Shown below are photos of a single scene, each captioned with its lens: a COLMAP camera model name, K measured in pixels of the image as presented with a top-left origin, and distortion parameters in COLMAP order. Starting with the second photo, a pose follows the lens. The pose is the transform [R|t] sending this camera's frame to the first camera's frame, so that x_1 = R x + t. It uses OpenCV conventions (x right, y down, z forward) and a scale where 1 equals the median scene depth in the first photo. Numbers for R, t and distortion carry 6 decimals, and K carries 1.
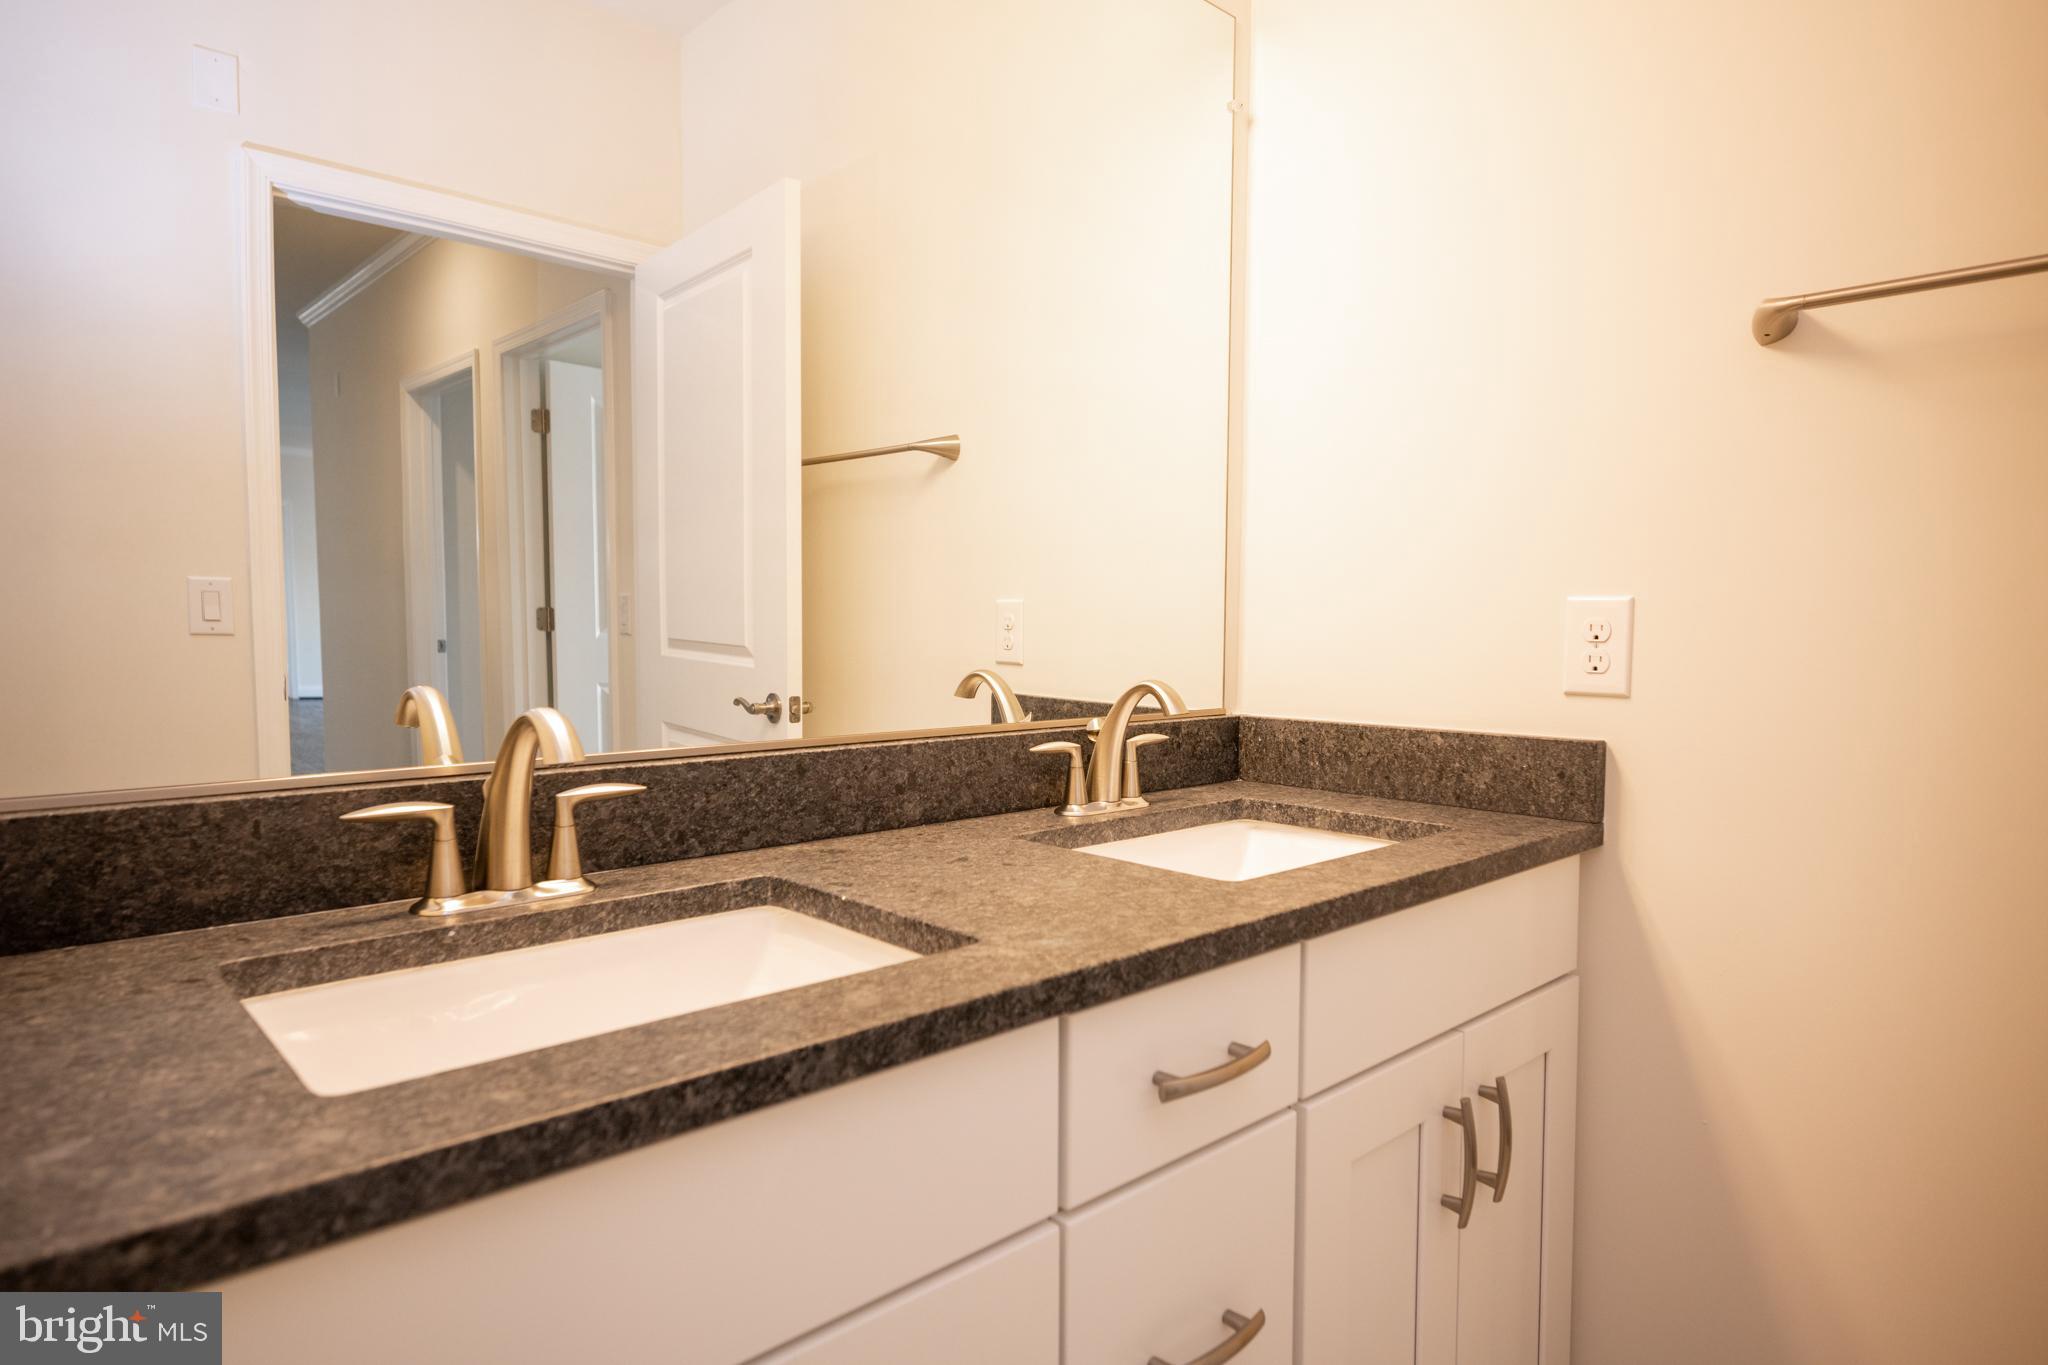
lens RADIAL K [[1218.1, 0, 1023.5], [0, 1218.1, 678.7], [0, 0, 1]] dist [-0.030432, -0.000983]
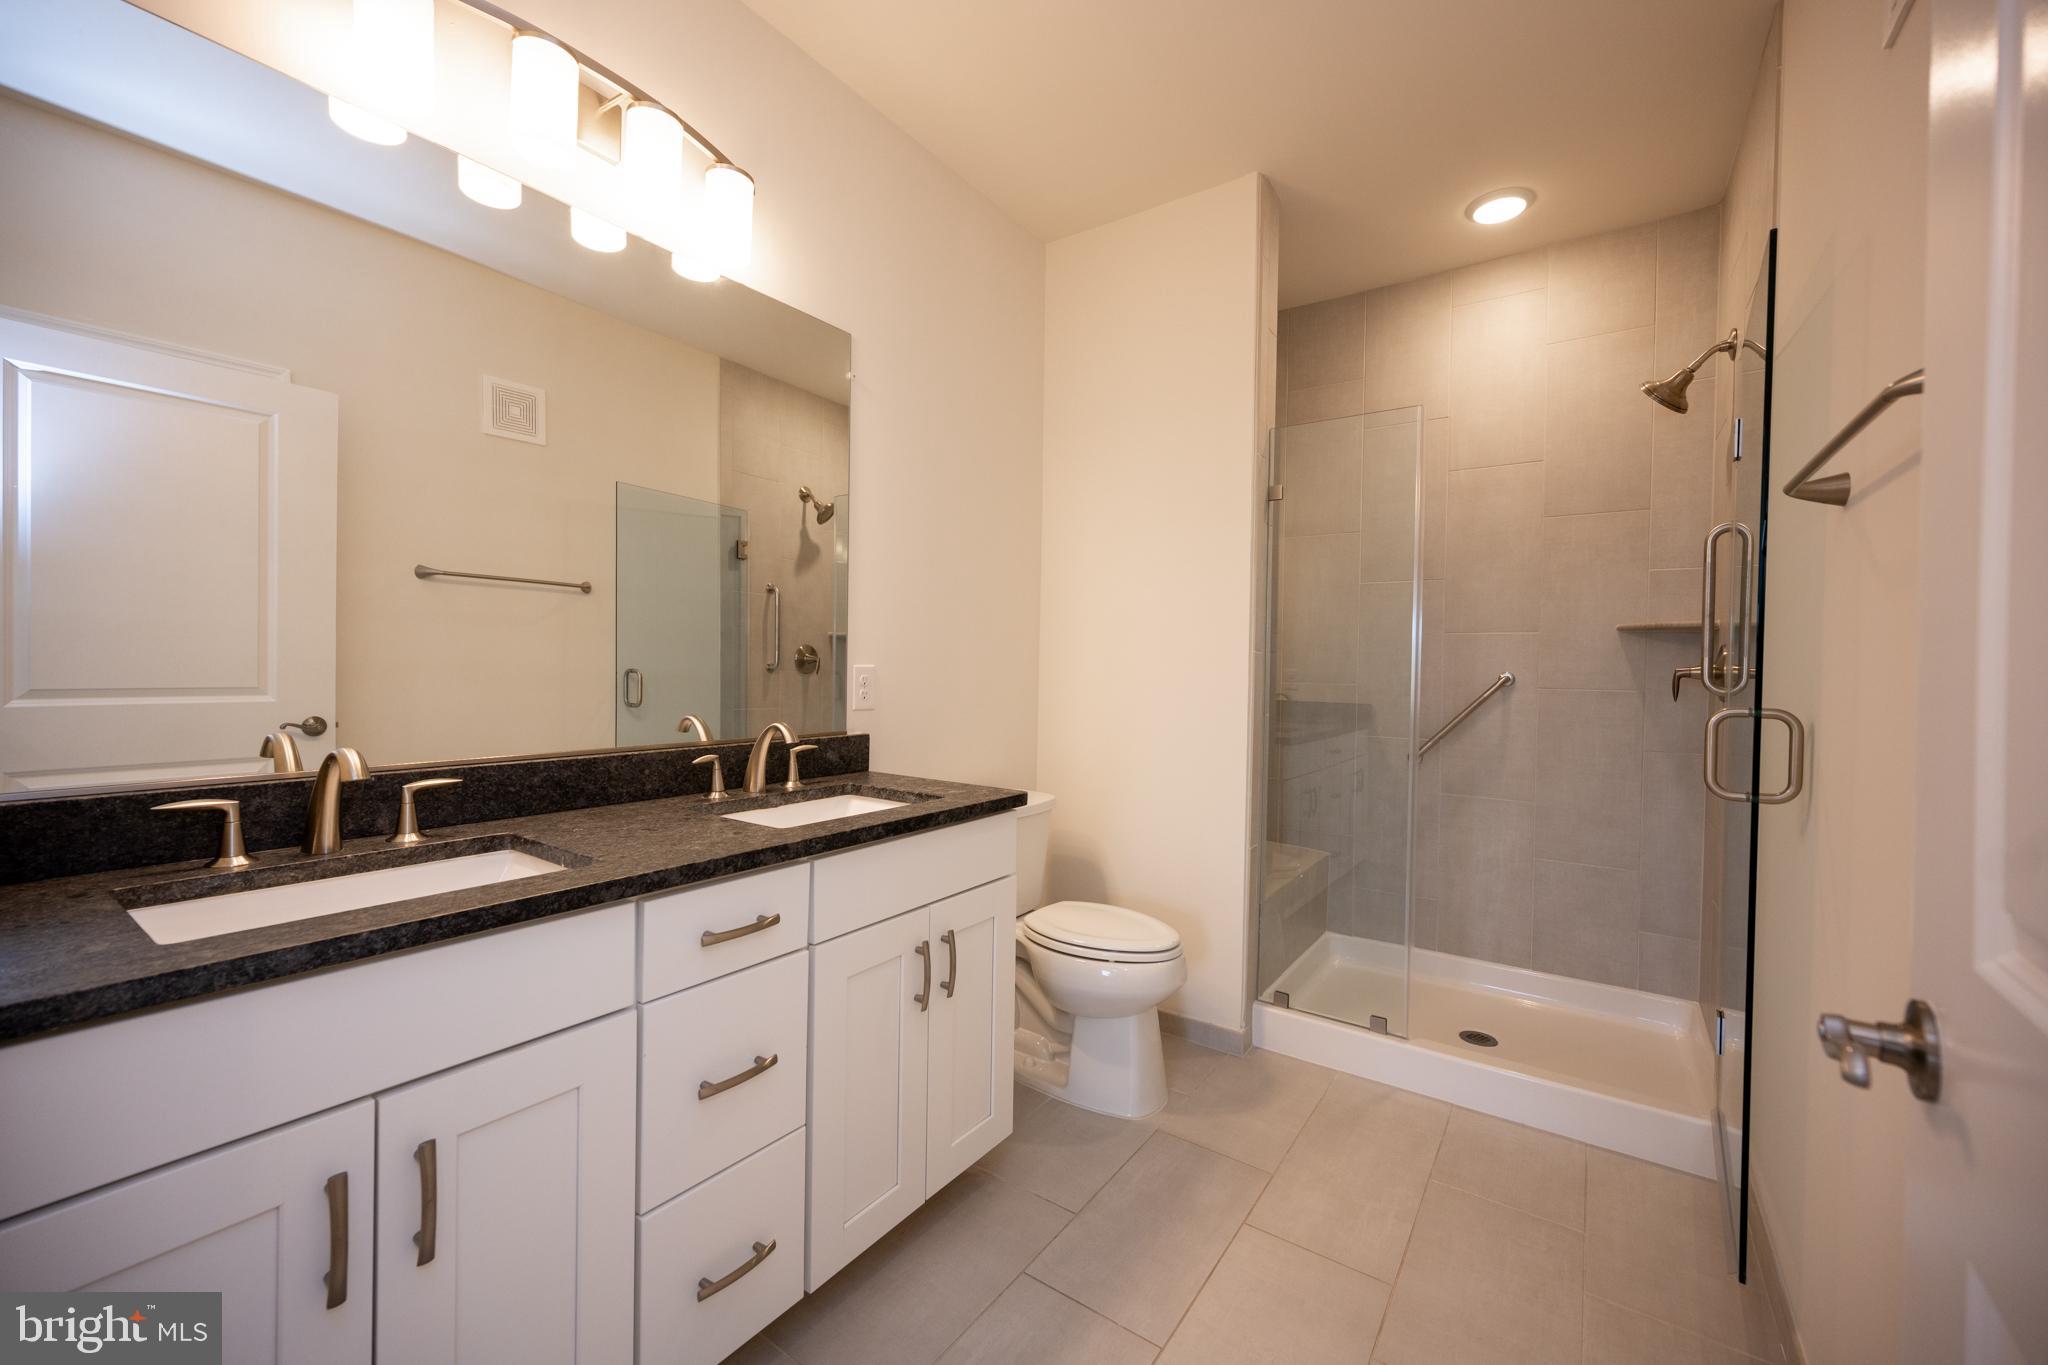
lens RADIAL K [[803.2, 0, 1024.7], [0, 803.2, 680.2], [0, 0, 1]] dist [0.012011, 0.000040]
pose [[0.985919, 0.022321, 0.165727, 0.344379], [-0.022408, 0.999748, -0.001341, -0.084892], [-0.165715, -0.002392, 0.986171, -0.338443]]
